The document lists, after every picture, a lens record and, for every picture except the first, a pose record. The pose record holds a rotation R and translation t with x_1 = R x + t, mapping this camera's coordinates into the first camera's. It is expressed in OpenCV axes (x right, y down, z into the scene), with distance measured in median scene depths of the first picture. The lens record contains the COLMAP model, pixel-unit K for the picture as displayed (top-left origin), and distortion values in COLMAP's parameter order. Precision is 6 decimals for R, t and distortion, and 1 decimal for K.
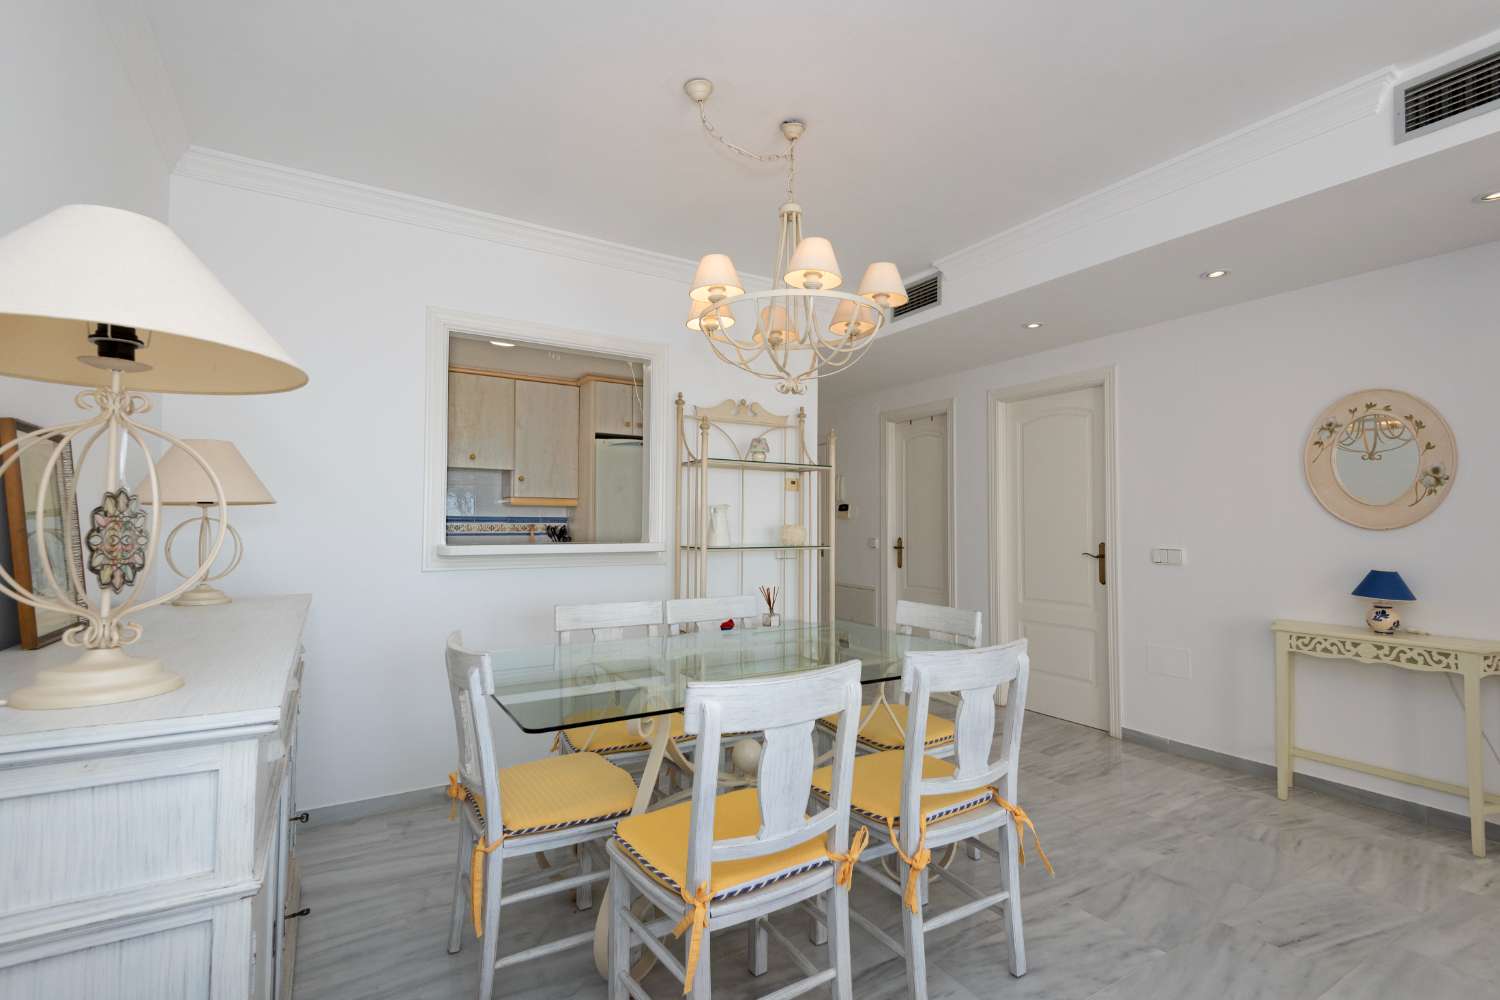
lens RADIAL K [[685.2, 0, 736.6], [0, 685.2, 495.8], [0, 0, 1]] dist [0.019870, -0.001261]
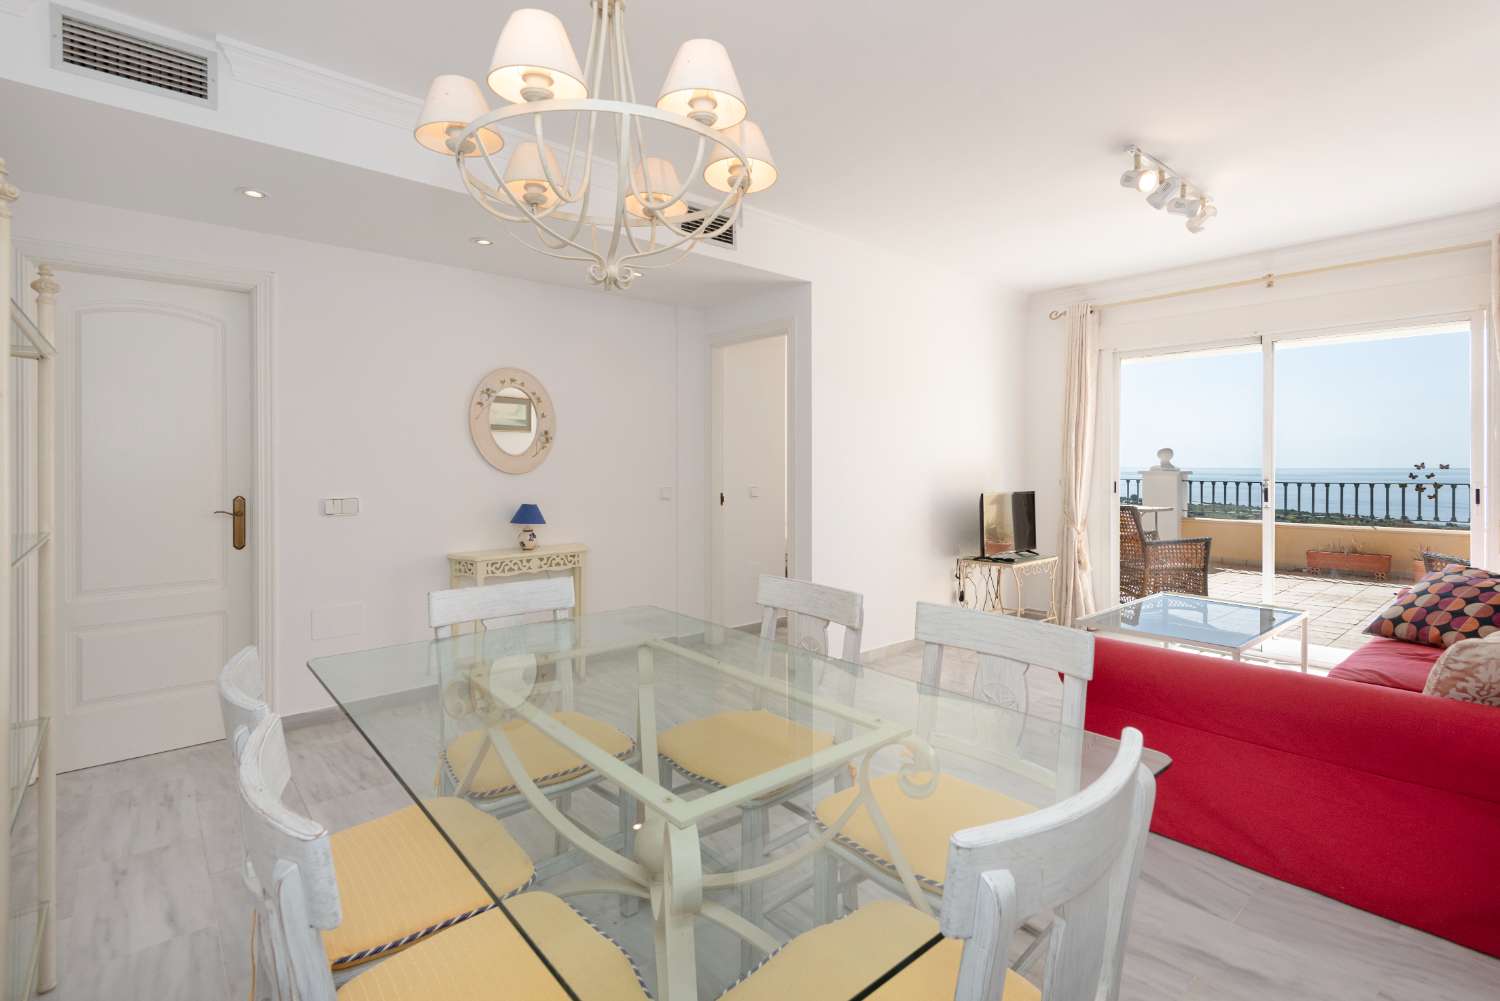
lens RADIAL K [[691.4, 0, 750.0], [0, 691.4, 500.5], [0, 0, 1]] dist [-0.032494, -0.000556]
pose [[-0.177613, -0.049044, 0.982878, -0.375465], [-0.039655, 0.998303, 0.042647, 0.020000], [-0.983301, -0.031402, -0.179256, 0.647204]]
